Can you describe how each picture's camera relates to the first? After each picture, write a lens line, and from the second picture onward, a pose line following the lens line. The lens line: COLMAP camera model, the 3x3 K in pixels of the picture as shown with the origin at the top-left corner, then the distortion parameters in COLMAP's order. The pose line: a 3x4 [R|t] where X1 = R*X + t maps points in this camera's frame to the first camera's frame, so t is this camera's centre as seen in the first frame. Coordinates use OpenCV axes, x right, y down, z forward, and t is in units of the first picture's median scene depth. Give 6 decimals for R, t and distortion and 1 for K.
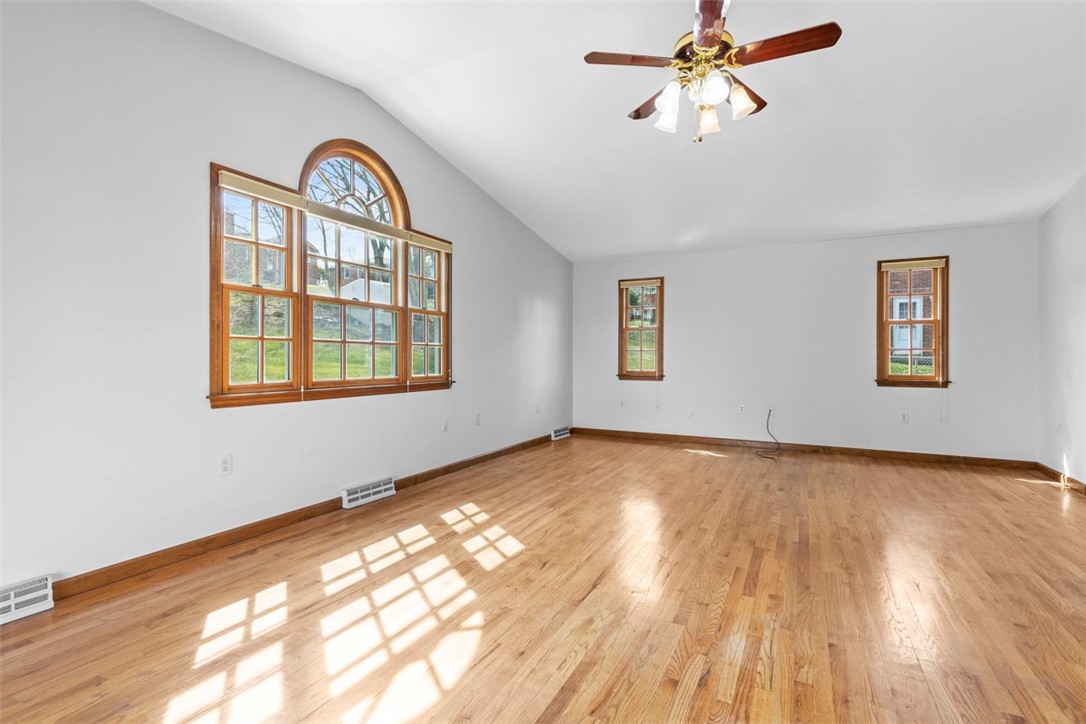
lens RADIAL K [[494.8, 0, 551.7], [0, 494.8, 360.9], [0, 0, 1]] dist [0.003533, 0.000273]
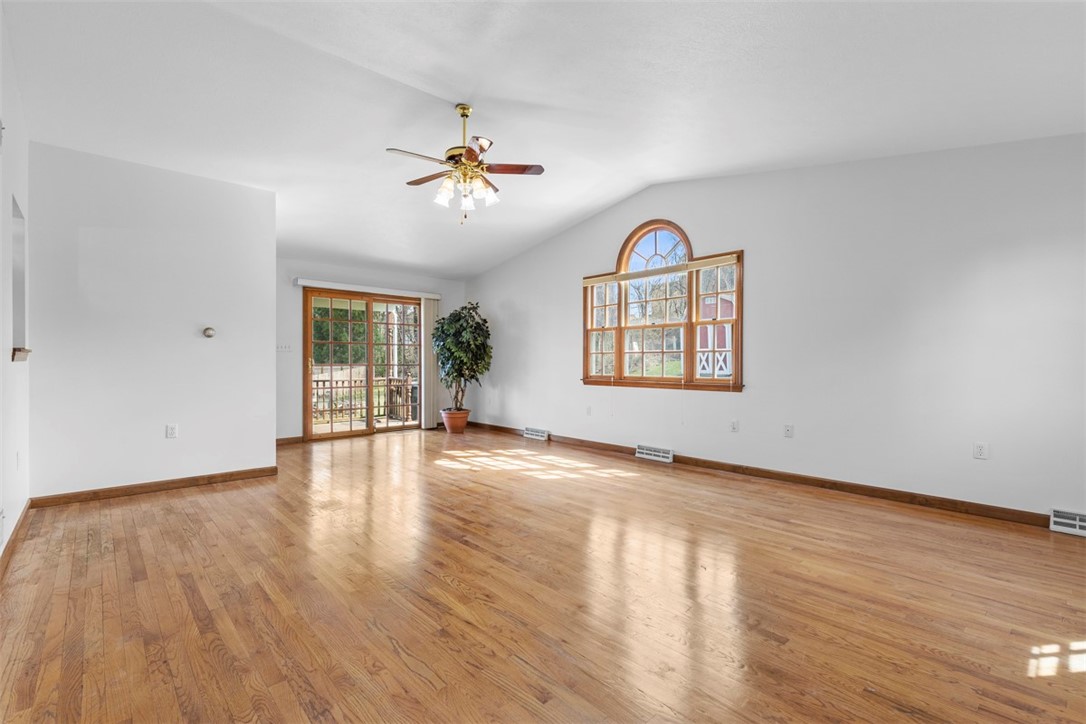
lens RADIAL K [[494.8, 0, 550.0], [0, 494.8, 362.0], [0, 0, 1]] dist [0.003533, 0.000273]
pose [[-0.344192, -0.001076, -0.938899, 1.372872], [-0.002722, 0.999996, -0.000148, -0.006726], [0.938895, 0.002505, -0.344194, 1.484731]]
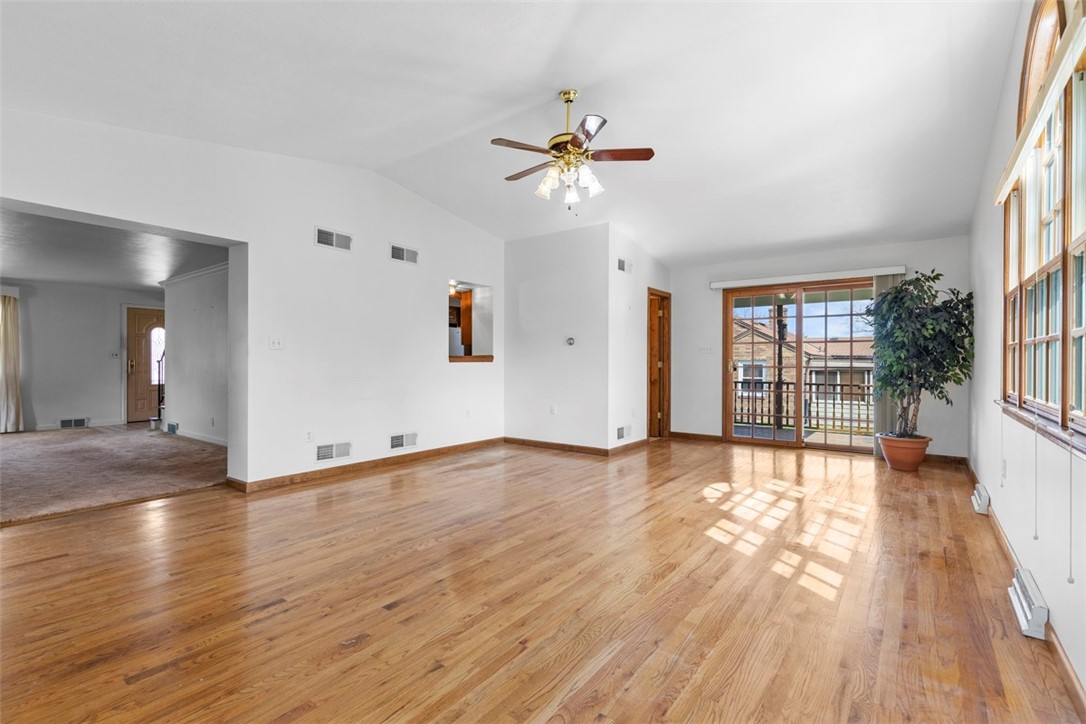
lens RADIAL K [[494.8, 0, 549.5], [0, 494.8, 363.7], [0, 0, 1]] dist [0.003533, 0.000273]
pose [[-0.985838, -0.003560, 0.167661, 0.098153], [-0.002797, 0.999985, 0.004789, -0.010276], [-0.167676, 0.004253, -0.985833, 2.025366]]
